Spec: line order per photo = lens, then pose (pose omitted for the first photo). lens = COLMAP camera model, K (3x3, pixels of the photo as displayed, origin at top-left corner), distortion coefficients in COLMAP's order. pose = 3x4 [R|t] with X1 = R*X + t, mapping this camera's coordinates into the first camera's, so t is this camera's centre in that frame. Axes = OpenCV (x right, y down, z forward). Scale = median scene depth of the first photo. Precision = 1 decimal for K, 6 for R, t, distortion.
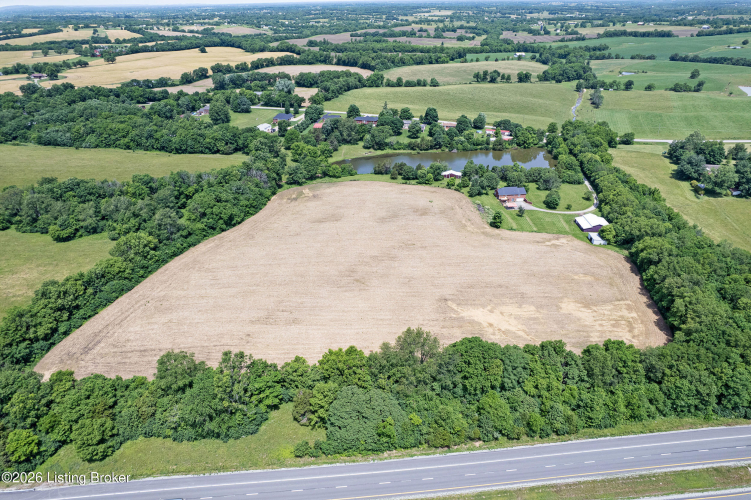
lens RADIAL K [[488.6, 0, 375.5], [0, 488.6, 250.0], [0, 0, 1]] dist [-0.086391, 0.081538]
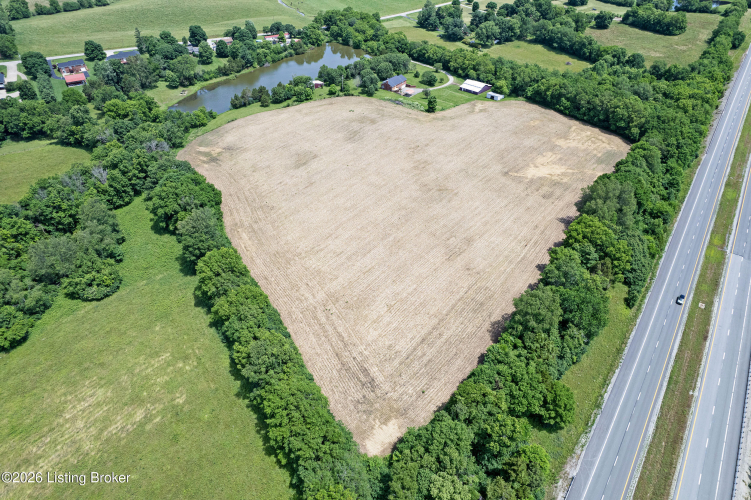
lens RADIAL K [[488.6, 0, 375.5], [0, 488.6, 250.0], [0, 0, 1]] dist [-0.086391, 0.081538]
pose [[0.667998, -0.454417, 0.589307, -0.444881], [0.347000, 0.890749, 0.293526, -0.096235], [-0.658308, 0.008415, 0.752701, 0.192476]]
